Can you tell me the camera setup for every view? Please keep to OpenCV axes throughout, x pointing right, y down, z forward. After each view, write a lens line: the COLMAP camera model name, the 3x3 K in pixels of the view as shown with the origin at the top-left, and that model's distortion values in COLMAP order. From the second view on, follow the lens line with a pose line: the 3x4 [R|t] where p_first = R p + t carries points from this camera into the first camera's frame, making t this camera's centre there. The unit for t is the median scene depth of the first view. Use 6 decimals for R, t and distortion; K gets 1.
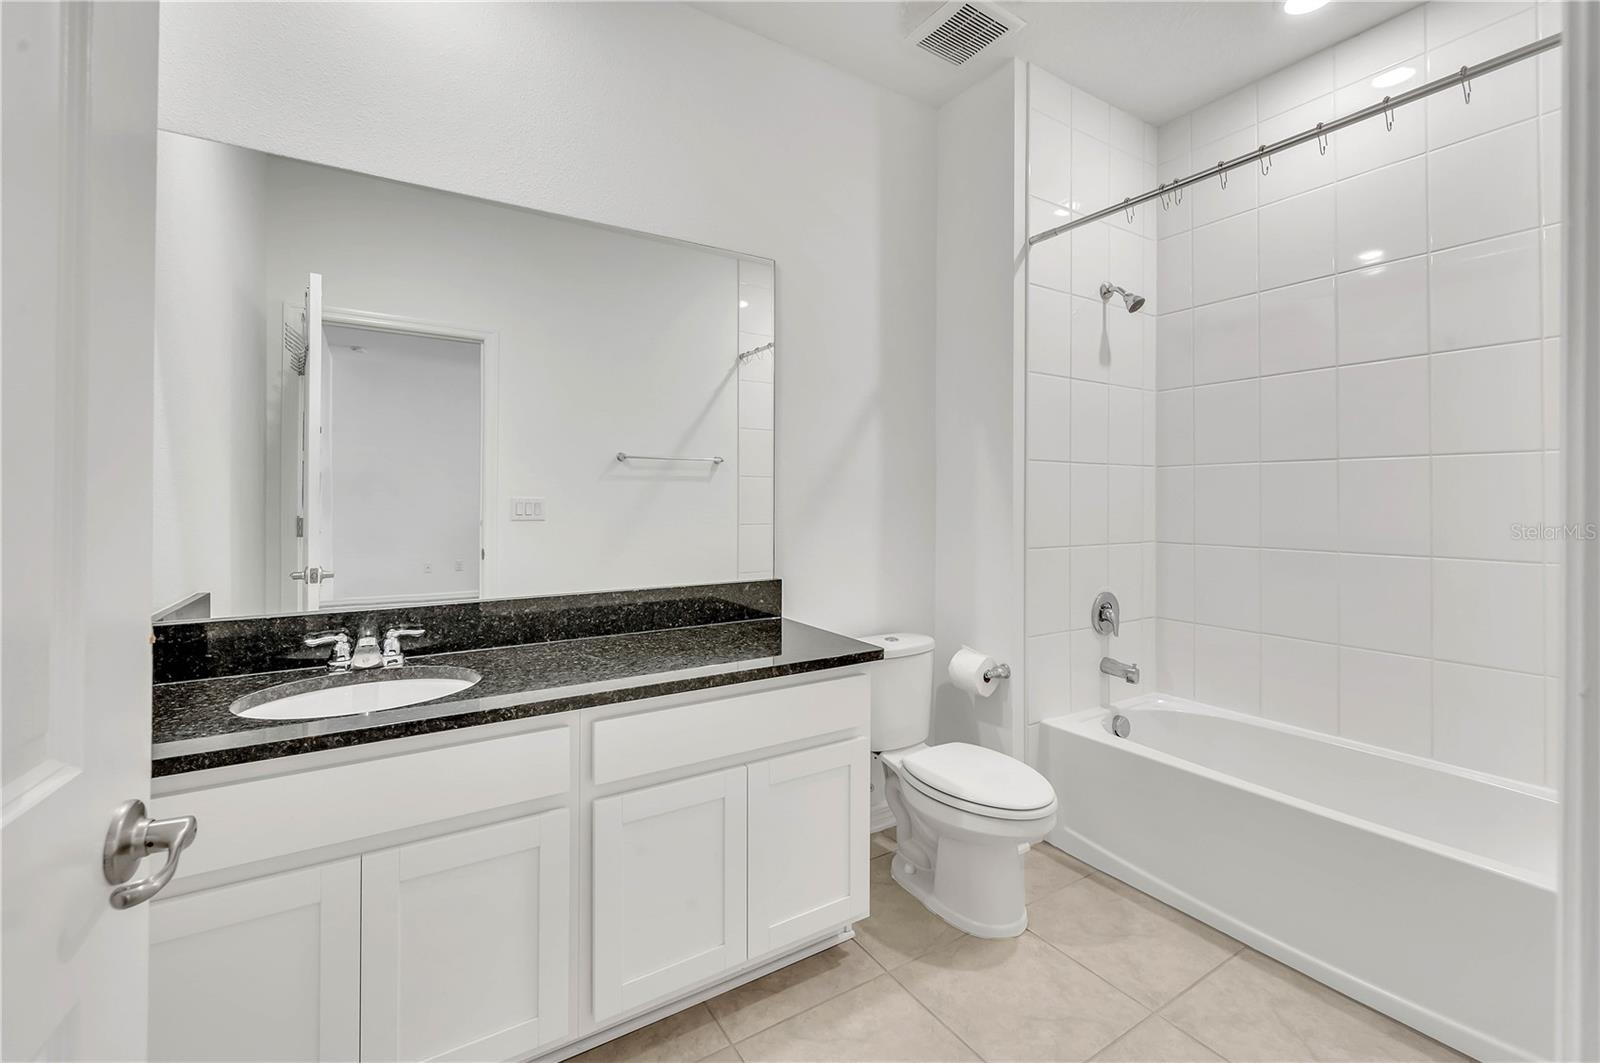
lens RADIAL K [[658.6, 0, 786.9], [0, 658.6, 498.7], [0, 0, 1]] dist [-0.003128, 0.000403]
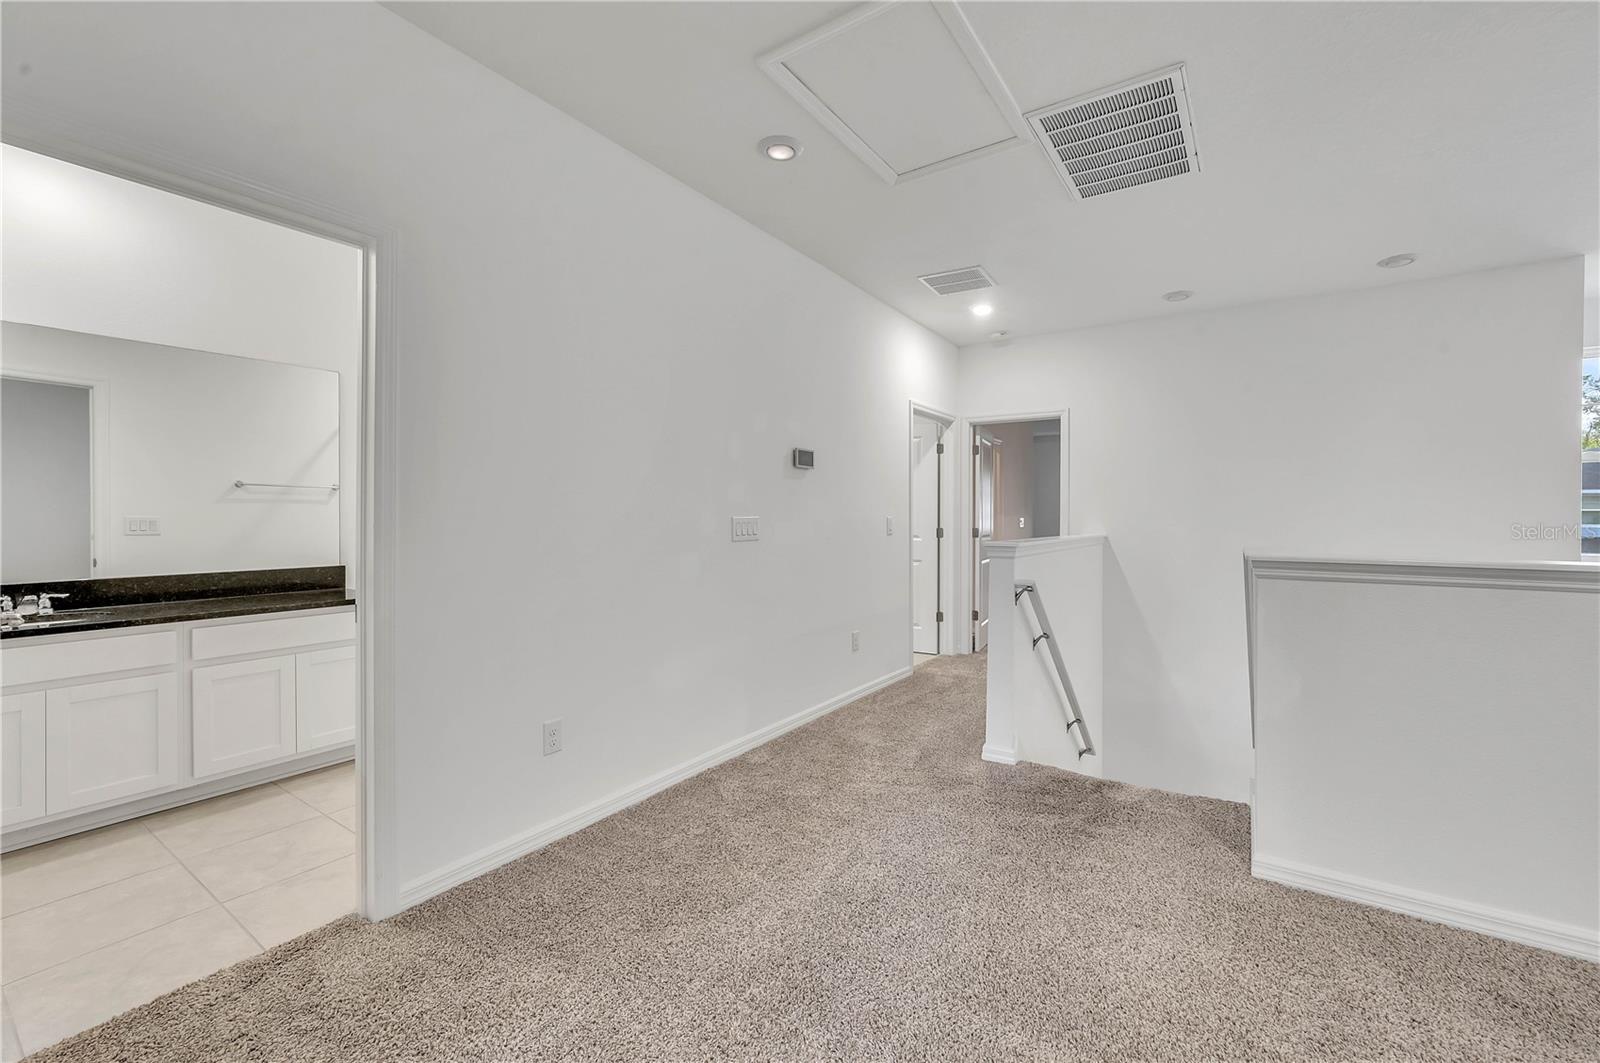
lens RADIAL K [[658.6, 0, 799.6], [0, 658.6, 524.0], [0, 0, 1]] dist [-0.003128, 0.000403]
pose [[0.914495, -0.011267, 0.404441, 0.499748], [0.005918, 0.999878, 0.014474, 0.001362], [-0.404555, -0.010843, 0.914449, -1.325811]]
